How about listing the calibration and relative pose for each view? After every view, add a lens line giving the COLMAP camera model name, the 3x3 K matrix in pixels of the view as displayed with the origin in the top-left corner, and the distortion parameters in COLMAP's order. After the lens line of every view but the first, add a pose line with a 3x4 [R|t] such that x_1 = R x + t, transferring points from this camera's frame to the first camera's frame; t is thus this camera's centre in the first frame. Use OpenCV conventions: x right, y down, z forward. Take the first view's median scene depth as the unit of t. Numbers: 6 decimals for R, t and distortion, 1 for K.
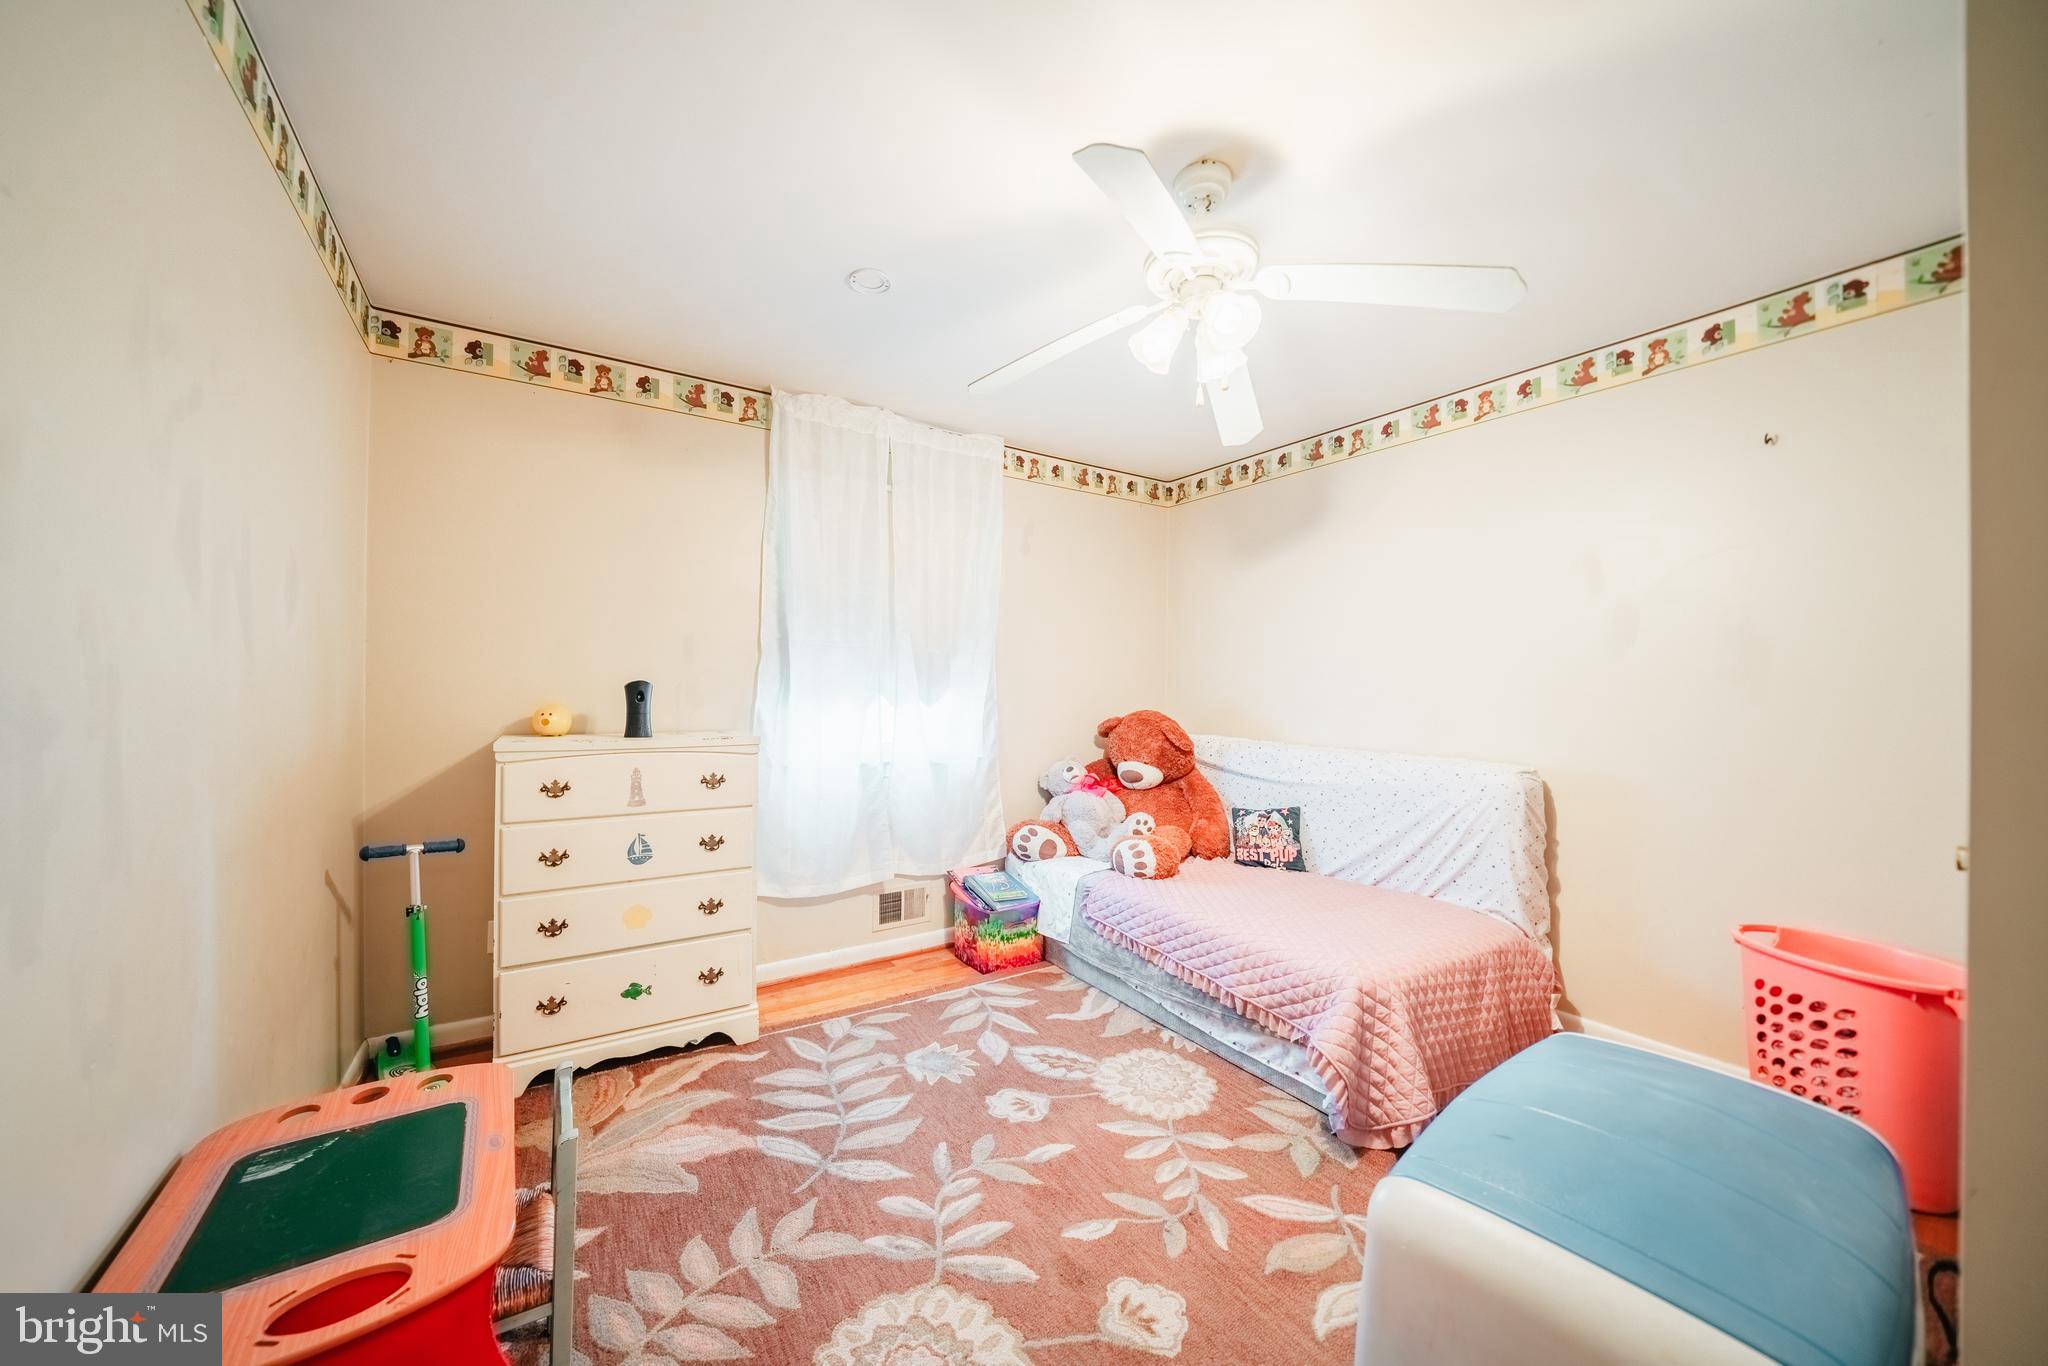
lens RADIAL K [[710.4, 0, 999.3], [0, 710.4, 694.7], [0, 0, 1]] dist [-0.019463, 0.000278]
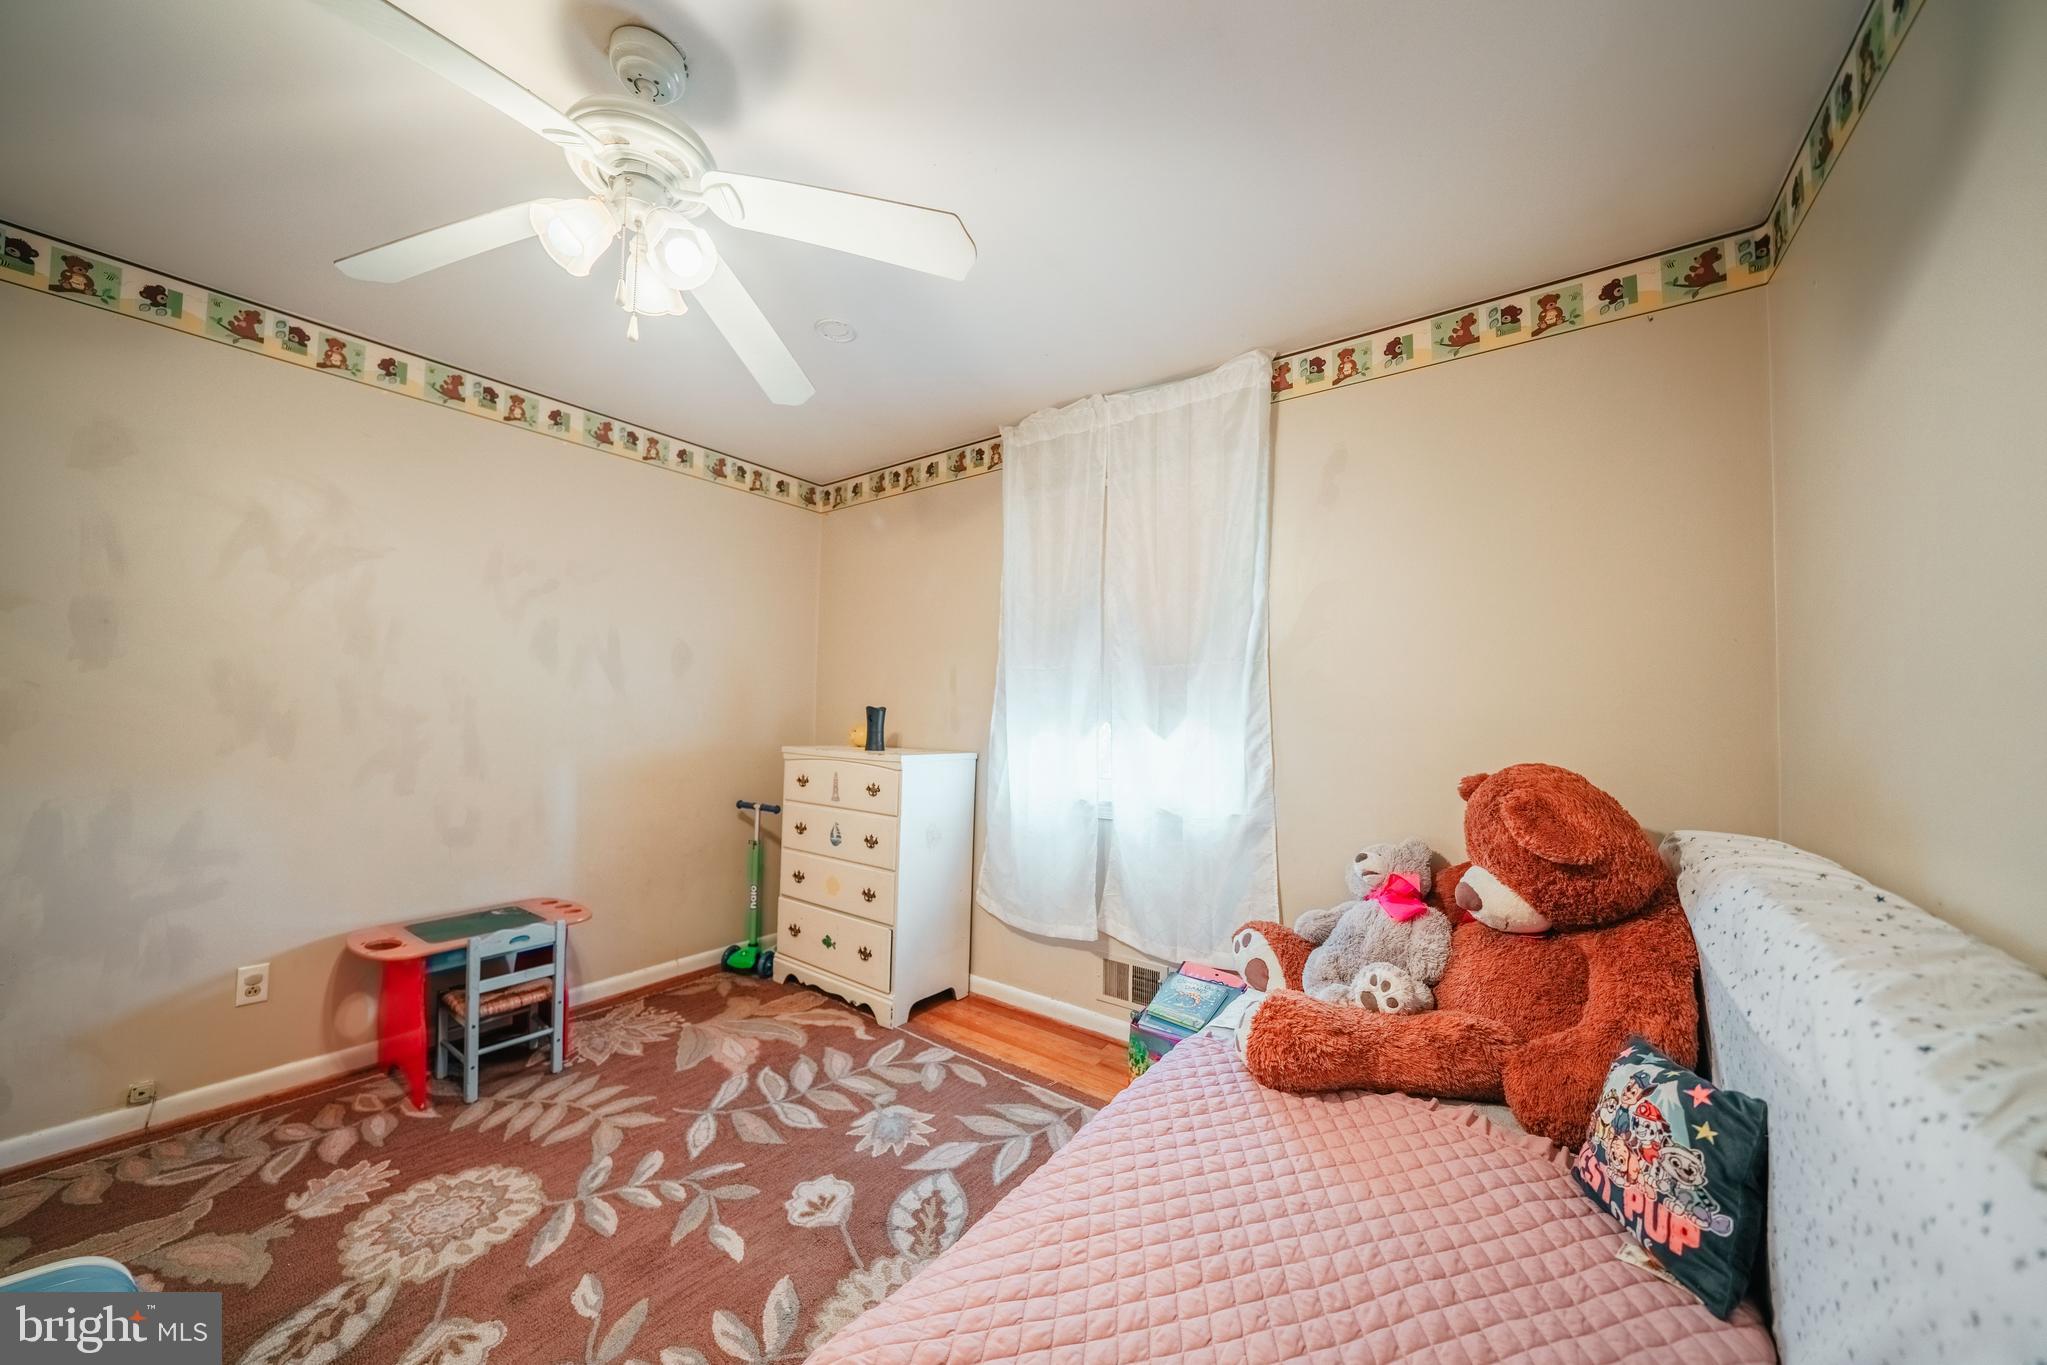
lens RADIAL K [[710.0, 0, 998.8], [0, 710.0, 694.2], [0, 0, 1]] dist [-0.019463, 0.000278]
pose [[0.341658, -0.028576, -0.939390, 0.837521], [-0.020094, 0.999087, -0.037700, 0.002225], [0.939609, 0.031756, 0.340772, 0.826944]]
